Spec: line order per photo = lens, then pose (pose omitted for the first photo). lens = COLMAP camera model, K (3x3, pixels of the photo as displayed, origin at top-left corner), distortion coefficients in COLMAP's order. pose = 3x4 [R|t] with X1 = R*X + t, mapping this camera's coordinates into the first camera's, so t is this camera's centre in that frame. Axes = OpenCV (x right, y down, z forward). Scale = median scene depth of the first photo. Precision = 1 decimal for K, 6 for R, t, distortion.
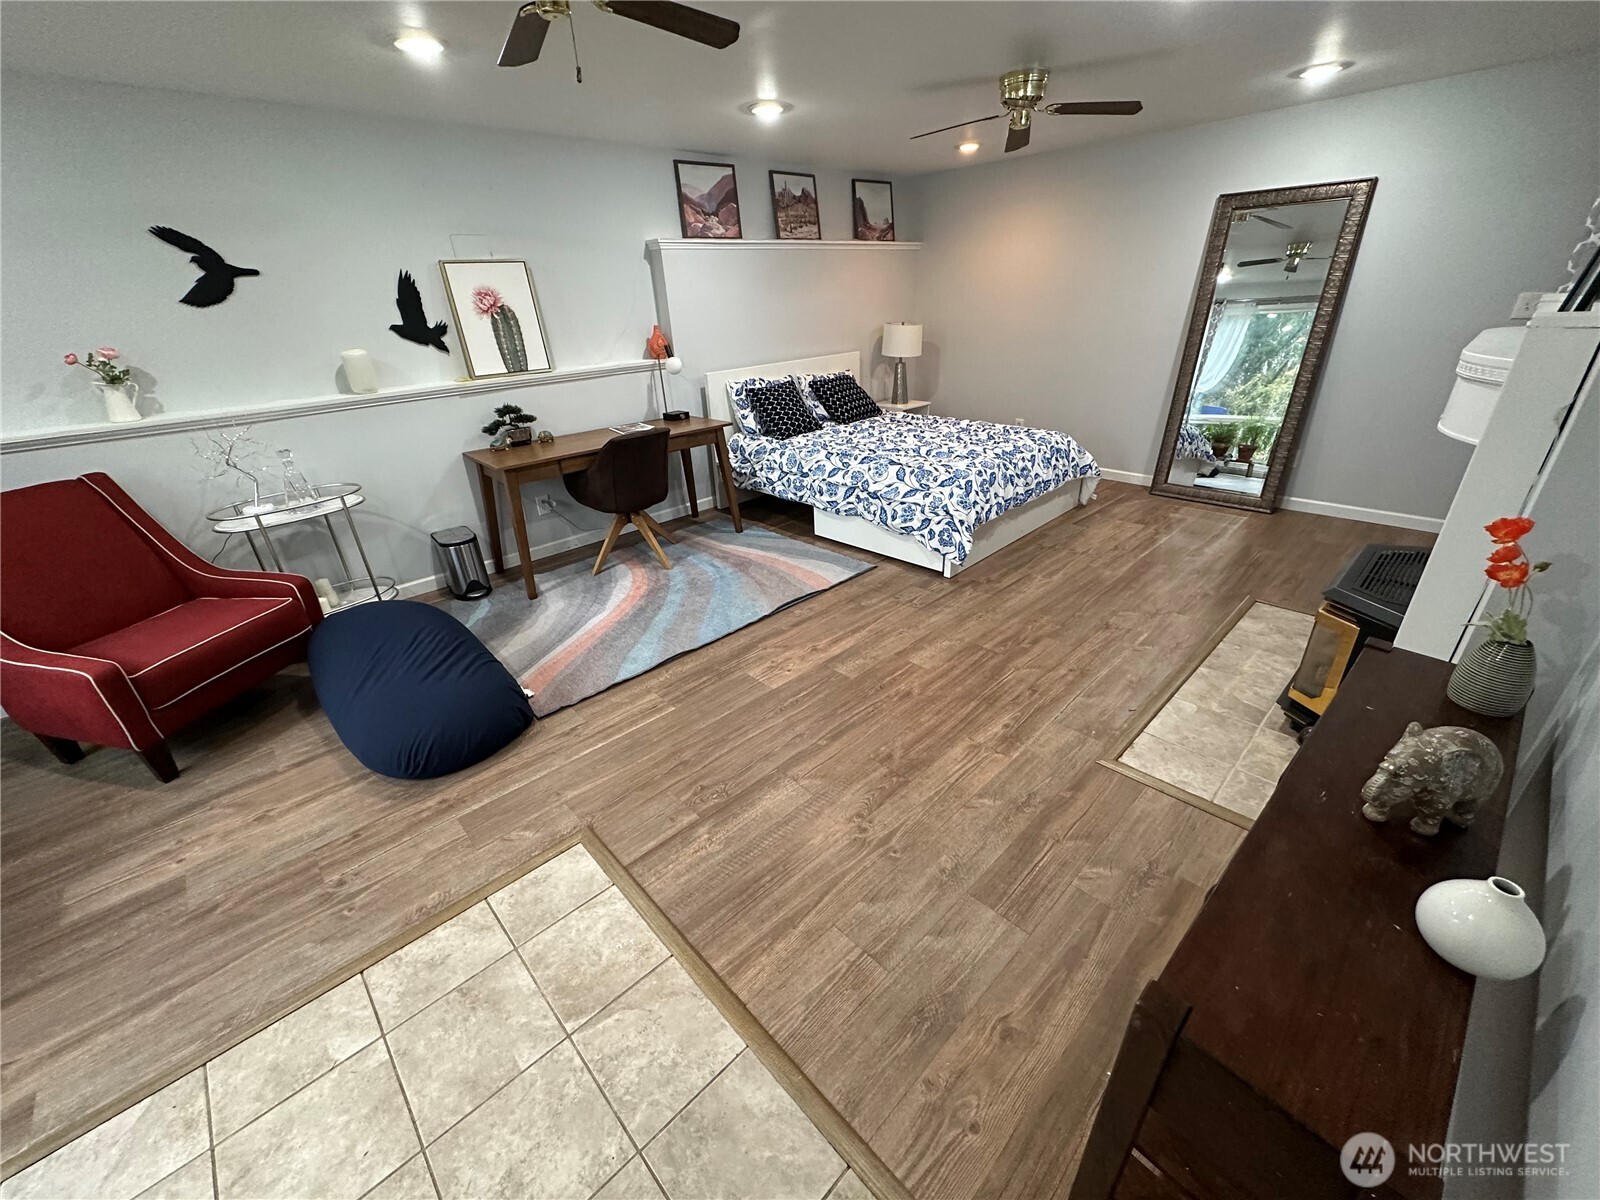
lens RADIAL K [[635.6, 0, 798.1], [0, 635.6, 599.4], [0, 0, 1]] dist [-0.000761, 0.000002]
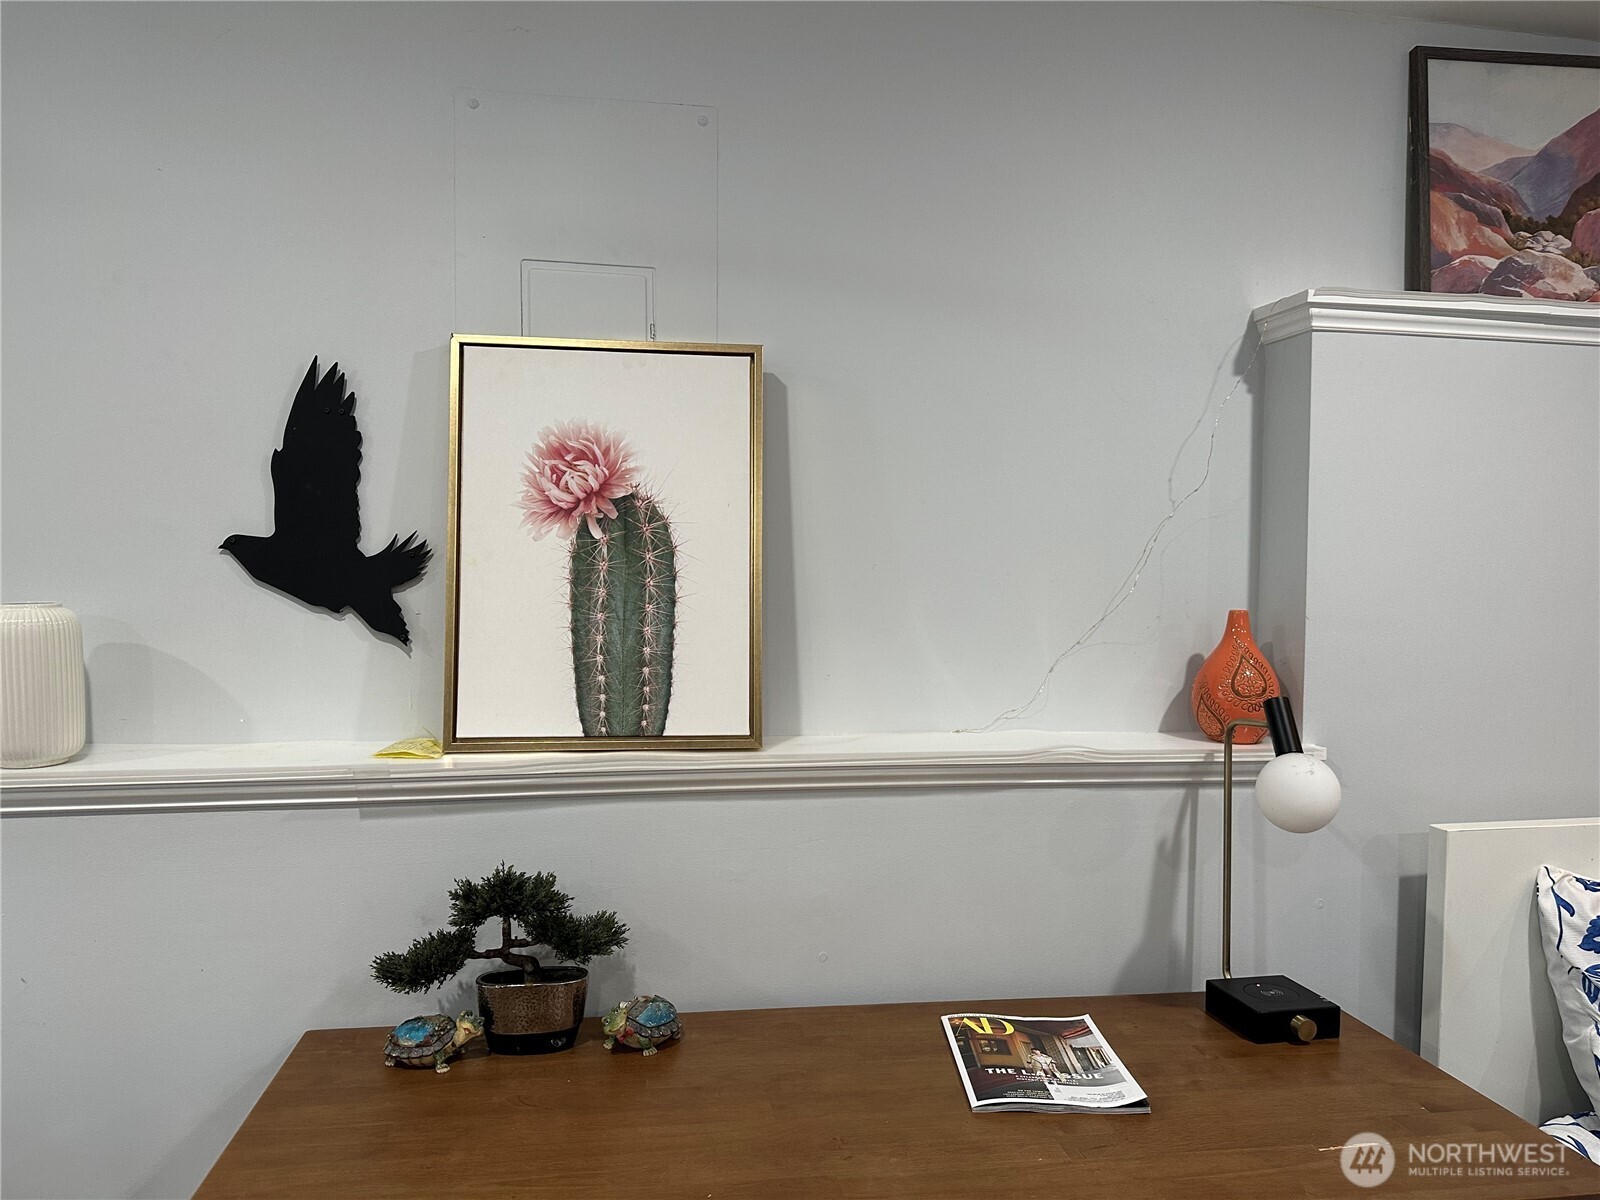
lens RADIAL K [[1118.6, 0, 800.7], [0, 1118.6, 594.9], [0, 0, 1]] dist [0.053313, -0.059690]
pose [[0.835982, 0.075920, -0.543480, -0.145255], [-0.283636, 0.907611, -0.309503, -0.285591], [0.469771, 0.412889, 0.780280, 0.650447]]
